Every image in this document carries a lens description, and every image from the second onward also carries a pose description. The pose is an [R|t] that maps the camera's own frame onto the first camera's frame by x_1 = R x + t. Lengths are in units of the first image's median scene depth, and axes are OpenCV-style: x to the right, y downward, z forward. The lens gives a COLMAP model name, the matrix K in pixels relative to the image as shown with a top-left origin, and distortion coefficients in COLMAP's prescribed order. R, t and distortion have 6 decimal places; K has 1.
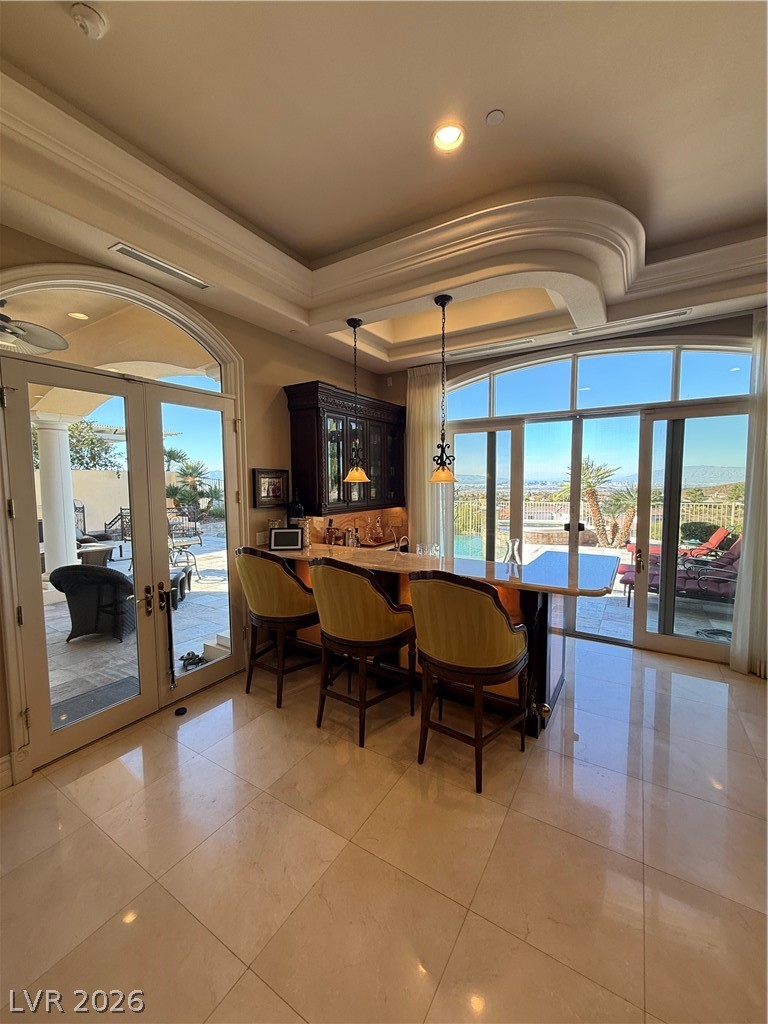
lens RADIAL K [[406.2, 0, 386.3], [0, 406.2, 511.8], [0, 0, 1]] dist [0.000741, -0.000117]
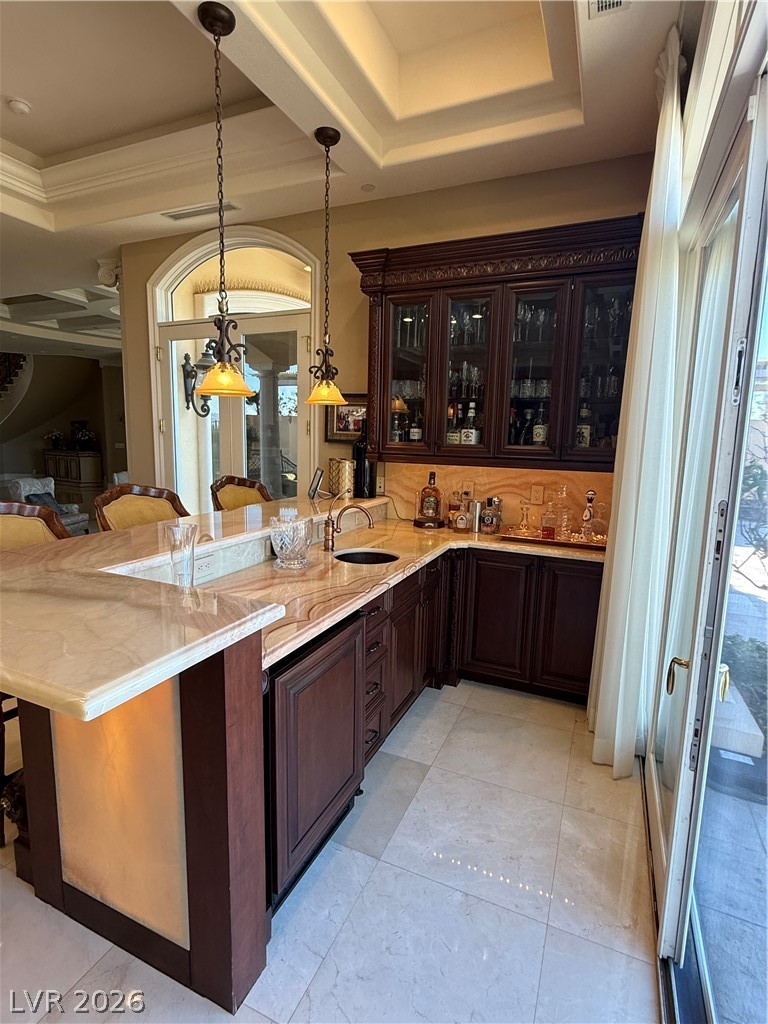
lens RADIAL K [[513.3, 0, 382.1], [0, 513.3, 509.8], [0, 0, 1]] dist [0.003391, -0.000820]
pose [[0.138344, 0.161491, -0.977129, 0.732364], [-0.094040, 0.984301, 0.149361, -0.040130], [0.985909, 0.071226, 0.151359, 0.961217]]
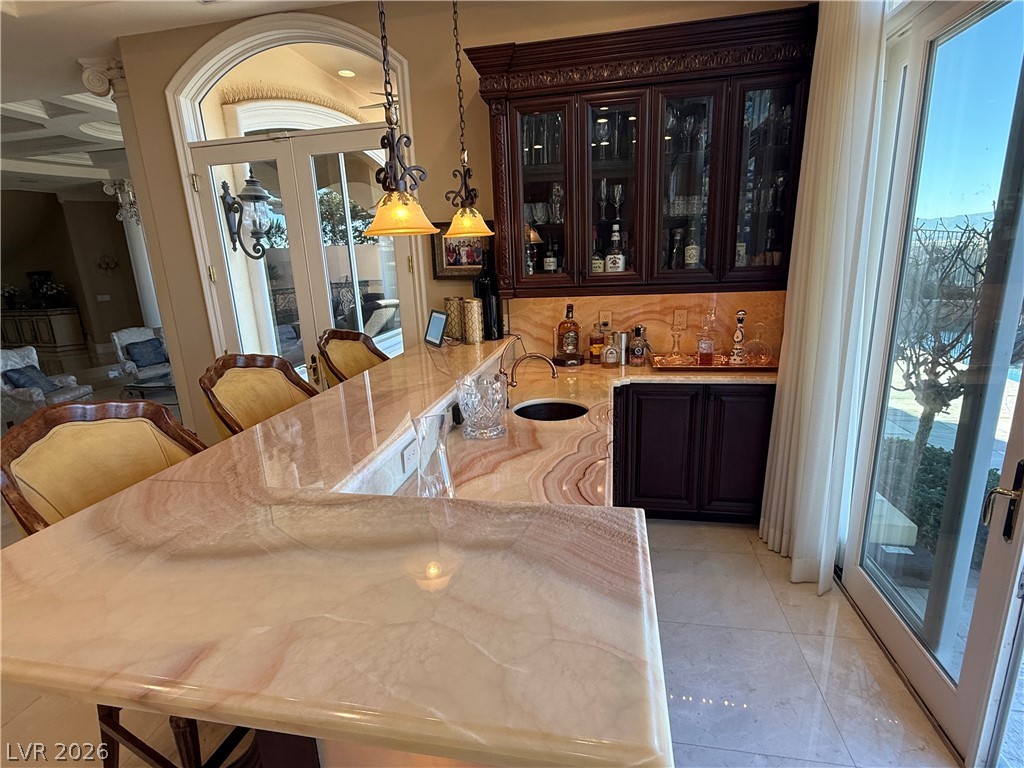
lens RADIAL K [[513.3, 0, 512.0], [0, 513.3, 383.3], [0, 0, 1]] dist [0.003391, -0.000820]
pose [[0.360189, 0.223367, -0.905743, 0.594794], [-0.027578, 0.973037, 0.228995, -0.042597], [0.932472, -0.057503, 0.356637, 0.788977]]
